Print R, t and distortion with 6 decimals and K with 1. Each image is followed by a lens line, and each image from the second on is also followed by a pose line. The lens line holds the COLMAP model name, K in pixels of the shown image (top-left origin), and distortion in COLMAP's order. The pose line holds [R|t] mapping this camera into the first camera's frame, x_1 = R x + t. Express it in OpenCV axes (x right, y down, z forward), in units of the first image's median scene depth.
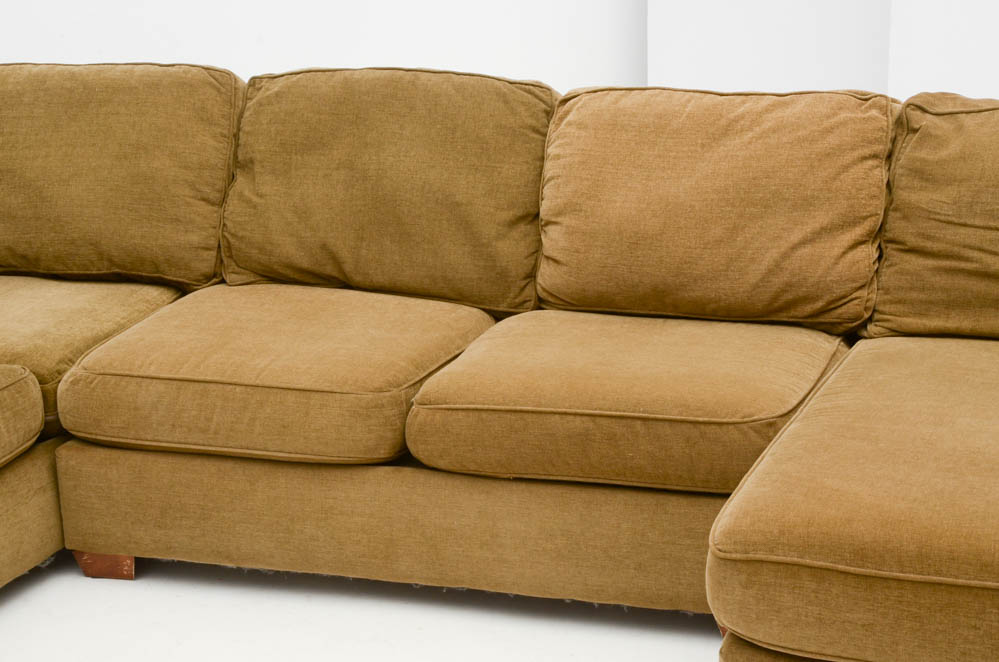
lens RADIAL K [[1926.1, 0, 491.2], [0, 1926.1, 325.9], [0, 0, 1]] dist [0.372715, 0.000000]
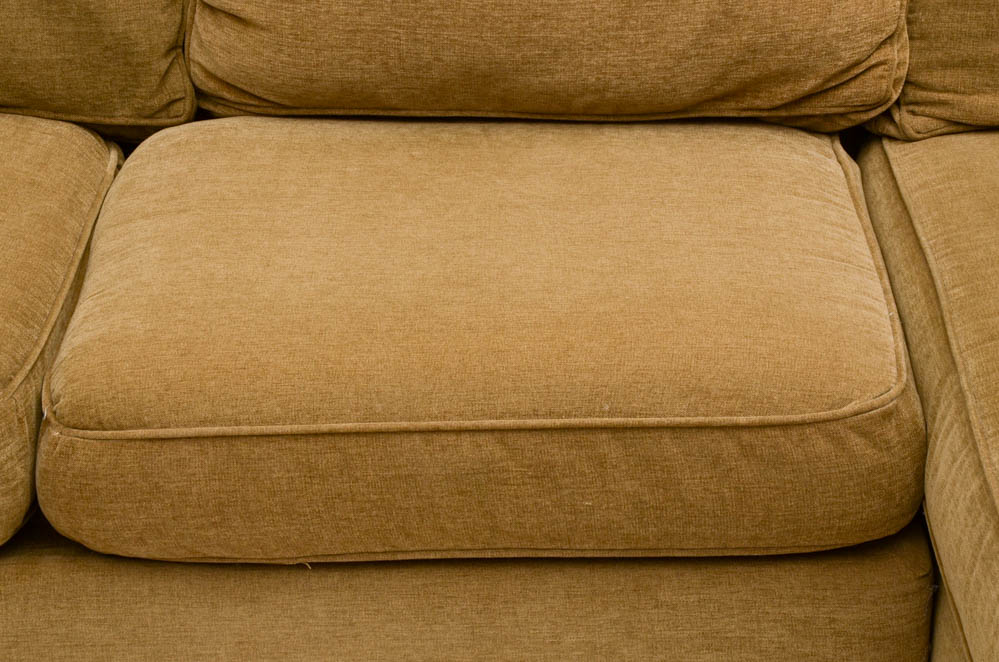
lens RADIAL K [[2275.0, 0, 485.1], [0, 2275.0, 337.5], [0, 0, 1]] dist [0.493323, 0.000000]
pose [[0.937732, -0.141821, 0.317088, -0.107974], [0.066407, 0.969212, 0.237104, -0.093927], [-0.340952, -0.201284, 0.918279, 0.464129]]
